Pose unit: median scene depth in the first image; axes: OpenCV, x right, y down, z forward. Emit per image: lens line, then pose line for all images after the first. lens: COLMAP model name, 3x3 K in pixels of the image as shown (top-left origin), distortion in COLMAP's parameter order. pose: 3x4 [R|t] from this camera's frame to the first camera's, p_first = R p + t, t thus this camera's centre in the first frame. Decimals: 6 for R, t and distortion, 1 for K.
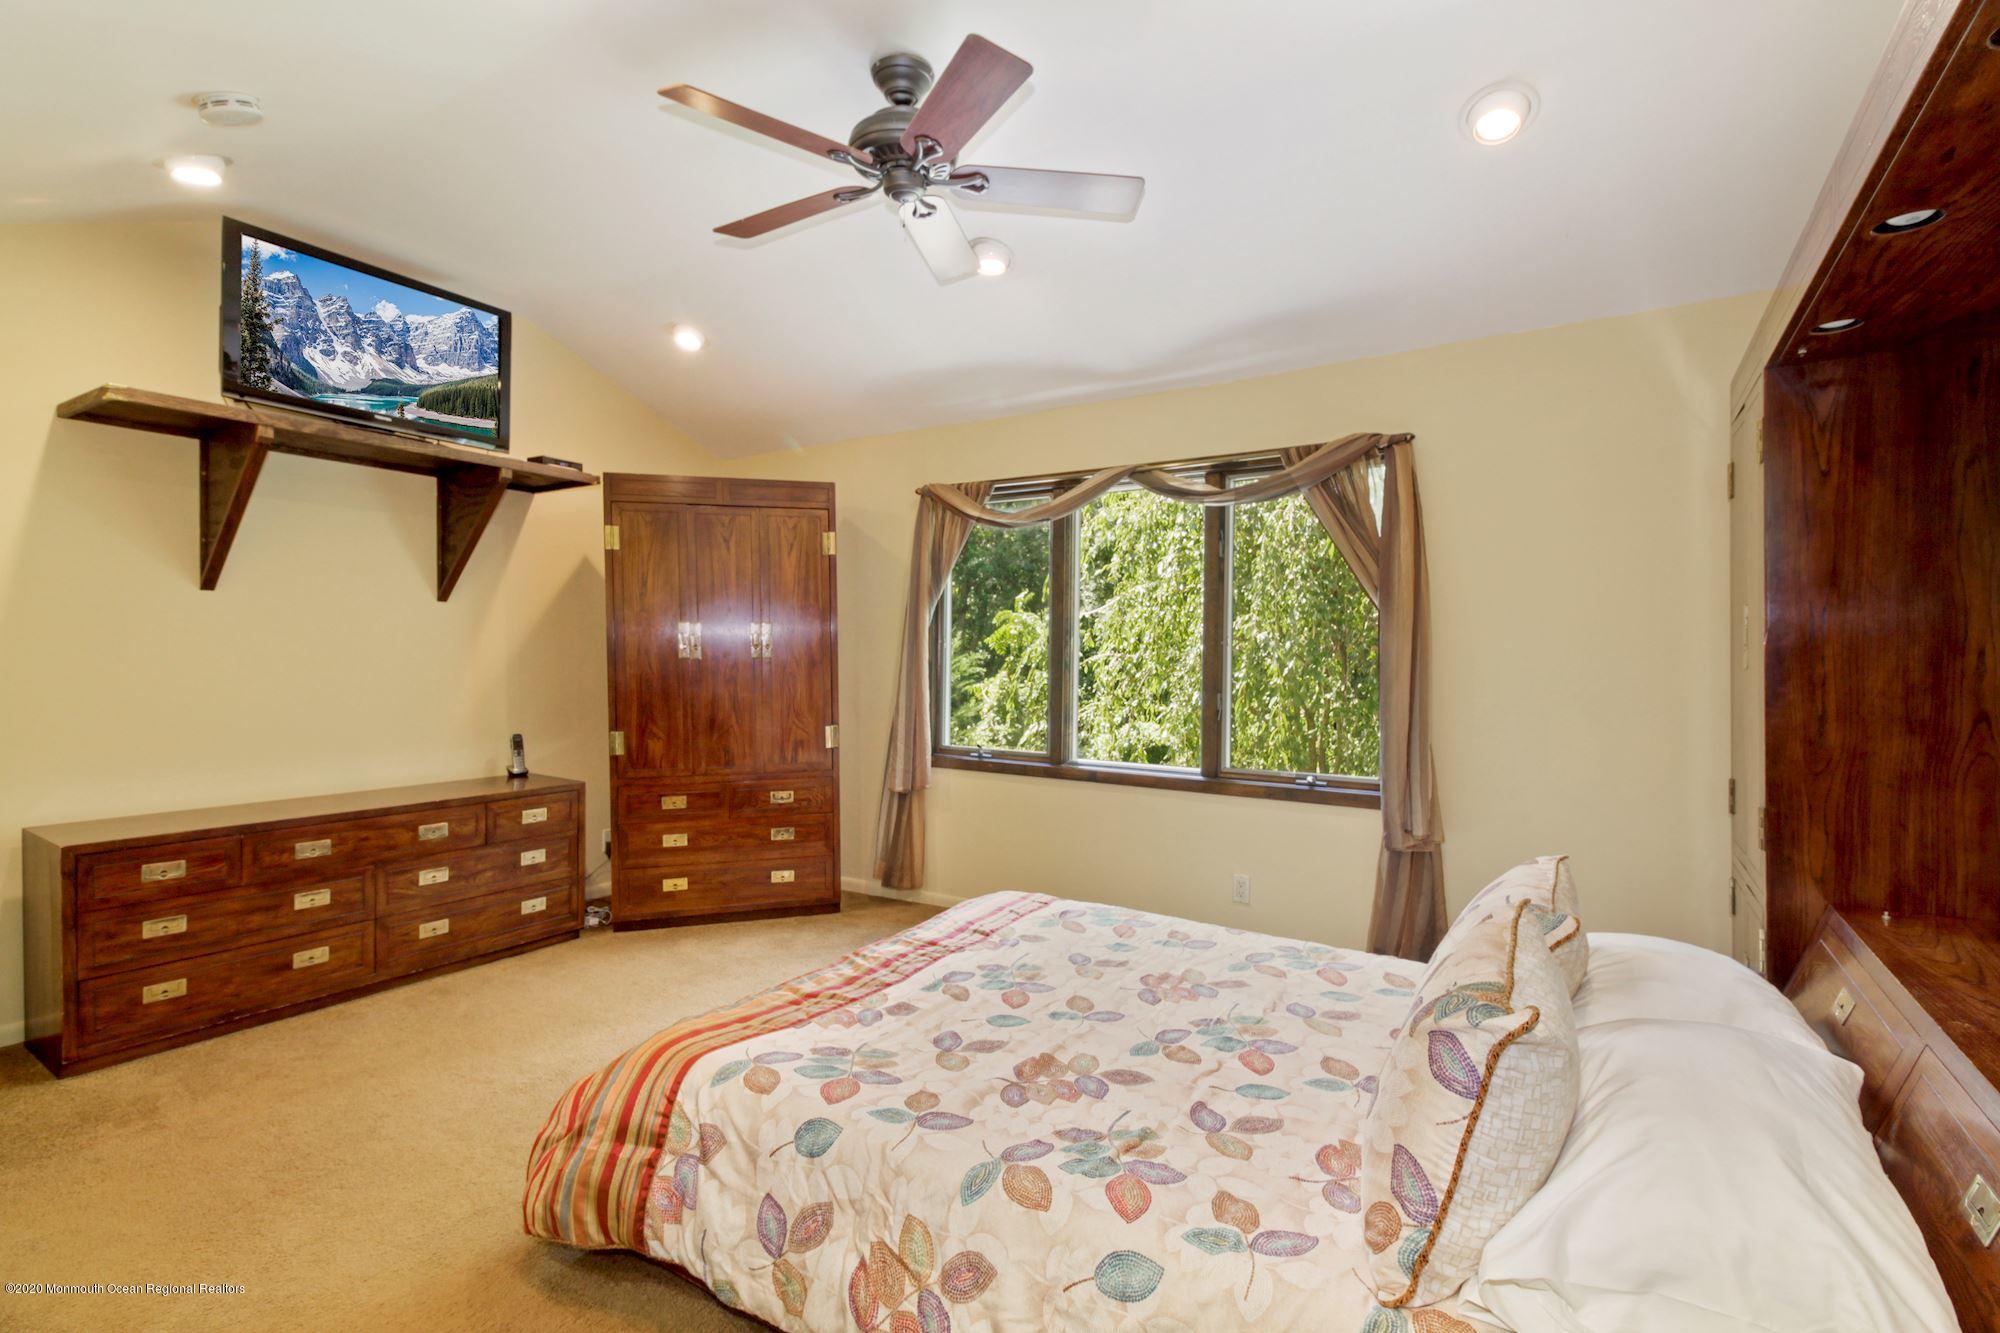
lens RADIAL K [[947.6, 0, 1035.0], [0, 947.6, 657.4], [0, 0, 1]] dist [0.032906, -0.018919]
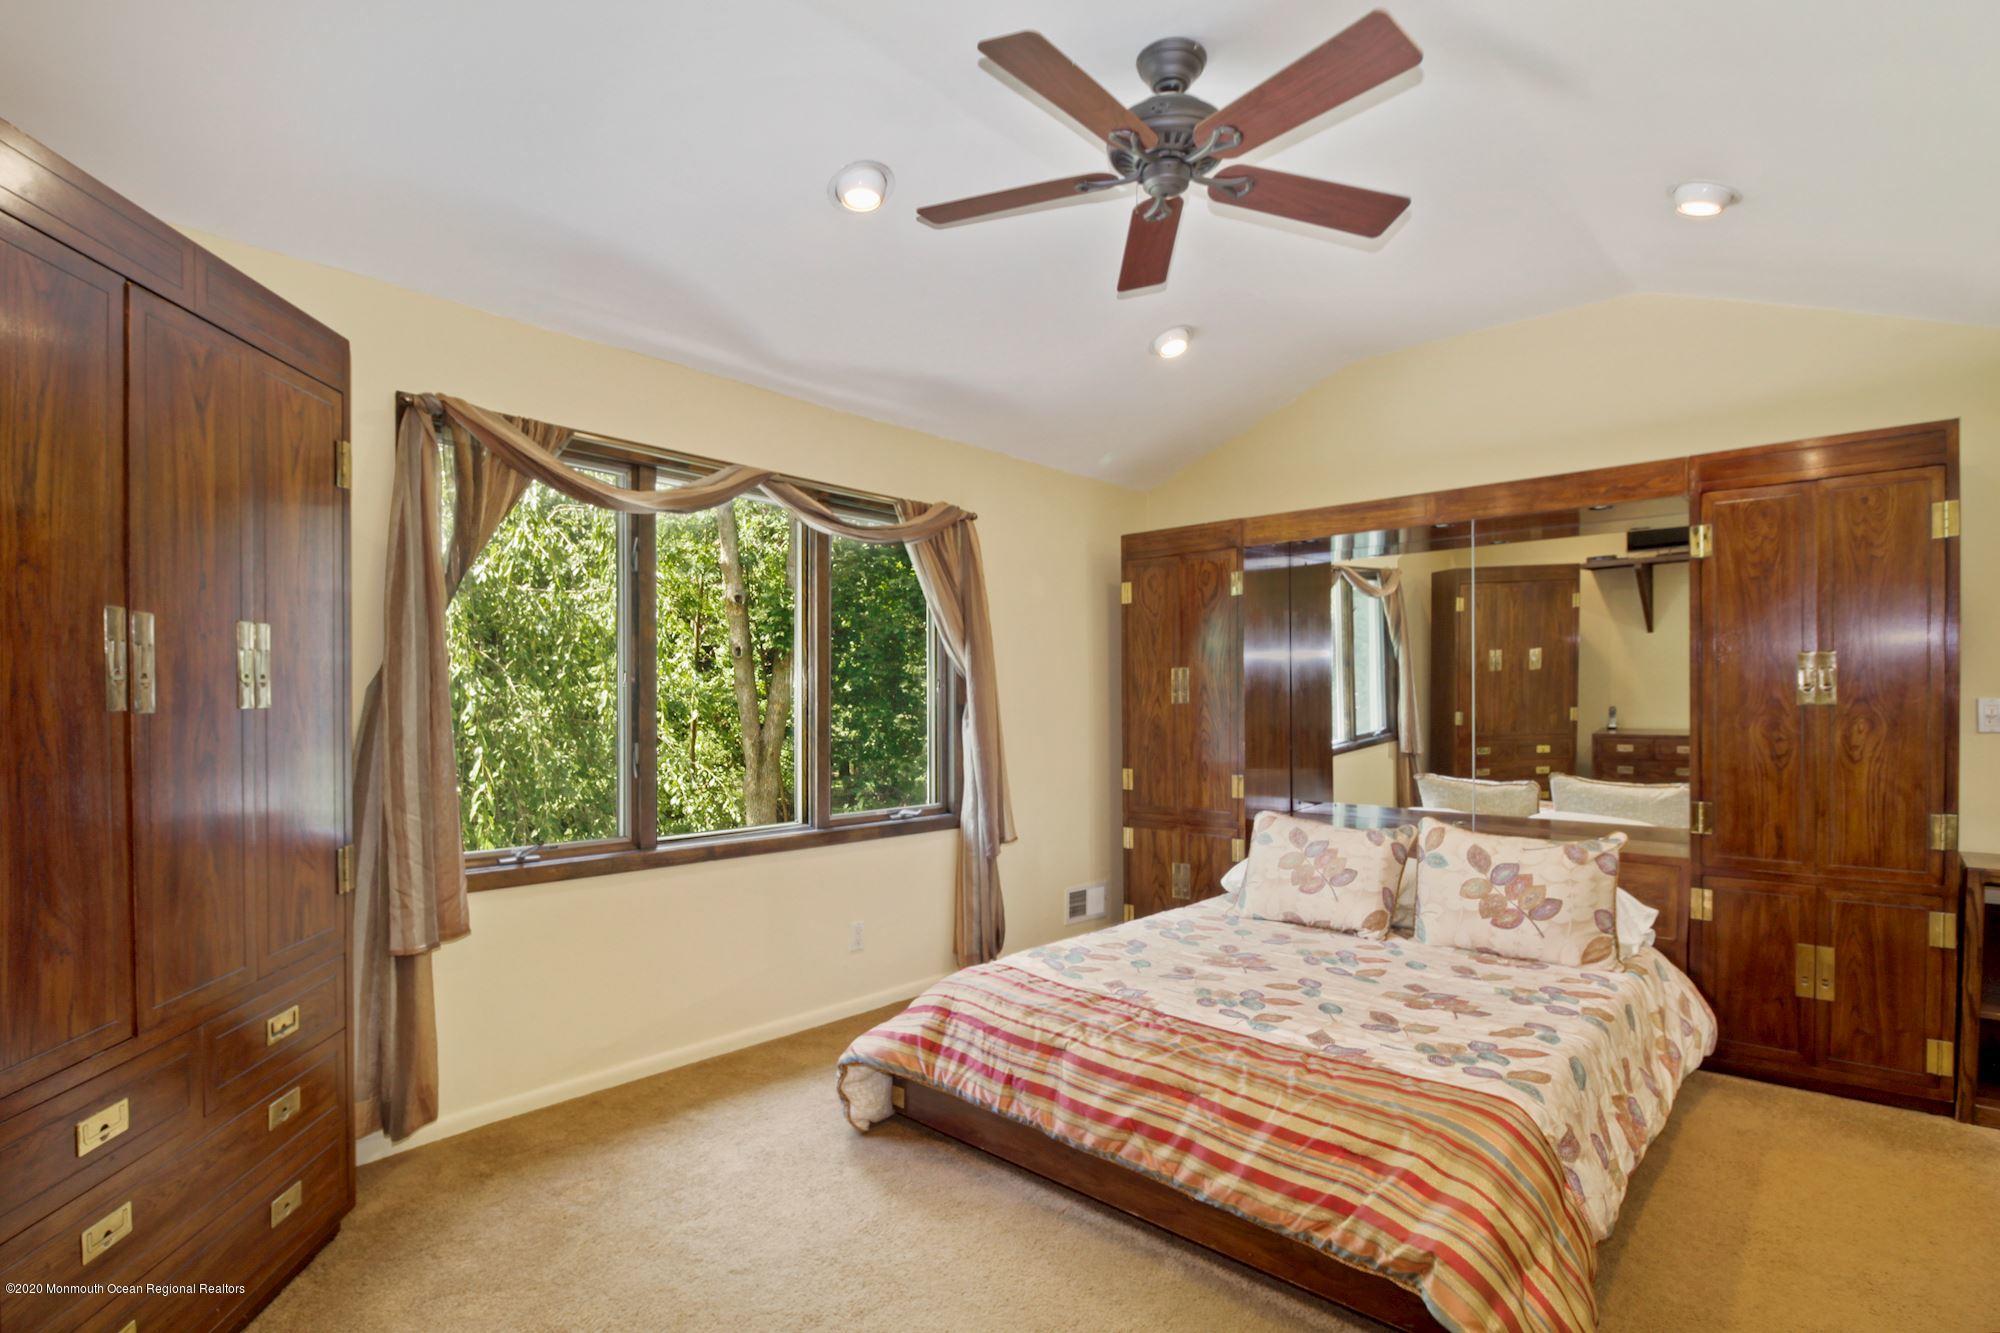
lens RADIAL K [[946.9, 0, 1005.7], [0, 946.9, 697.8], [0, 0, 1]] dist [-0.000630, -0.012336]
pose [[0.184808, -0.003865, 0.982767, -1.071542], [0.004523, 0.999985, 0.003082, -0.005294], [-0.982764, 0.003876, 0.184823, 1.010048]]
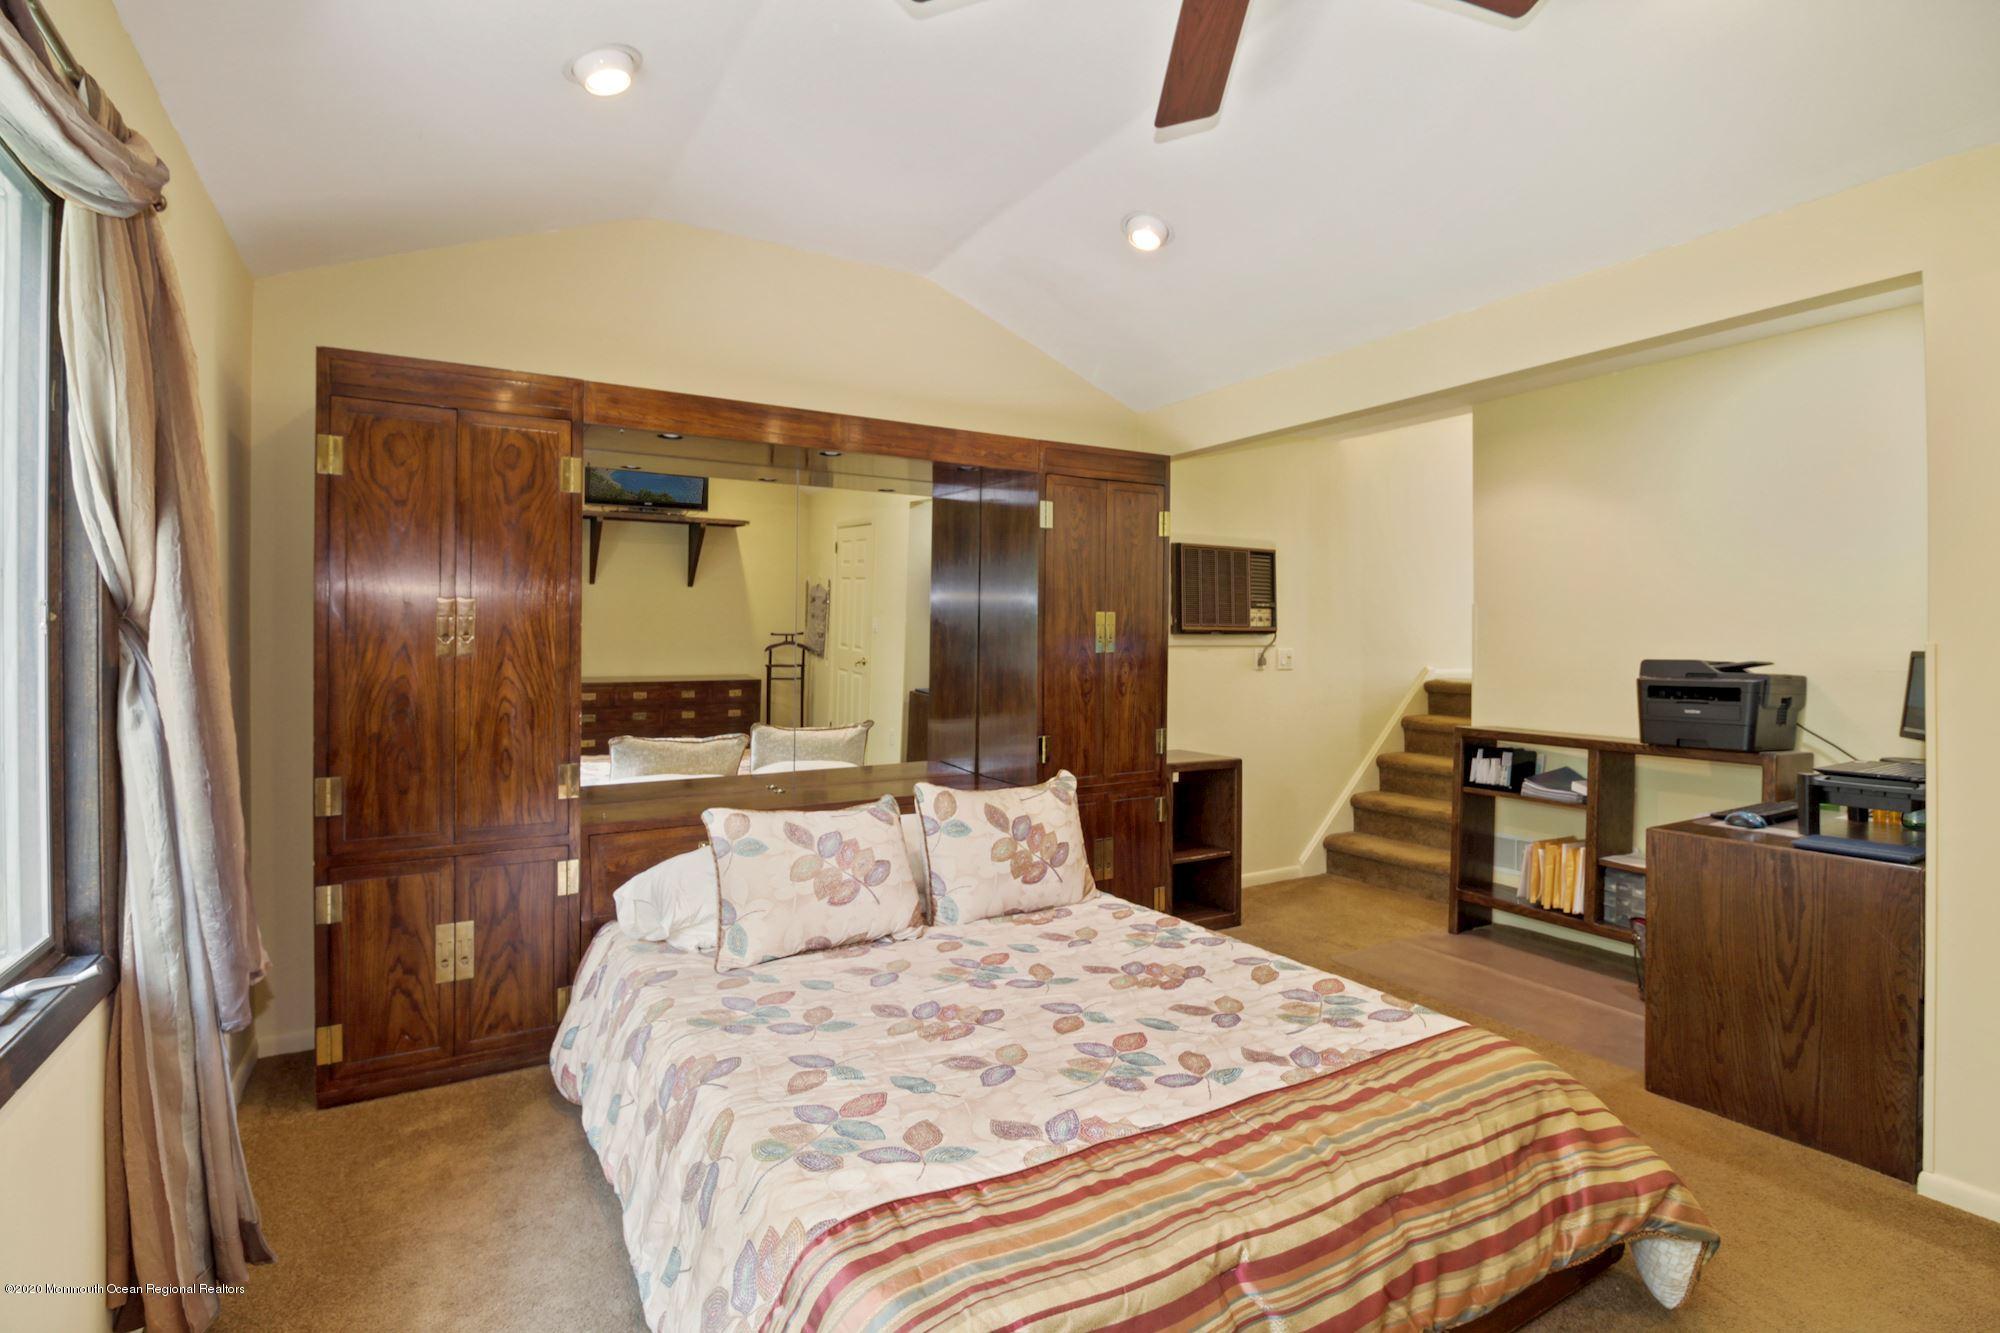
lens RADIAL K [[920.8, 0, 991.5], [0, 920.8, 638.2], [0, 0, 1]] dist [-0.011284, -0.000450]
pose [[-0.875246, -0.001149, 0.483676, -0.286977], [-0.002932, 0.999991, -0.002931, -0.007284], [-0.483668, -0.003984, -0.875242, 1.635321]]
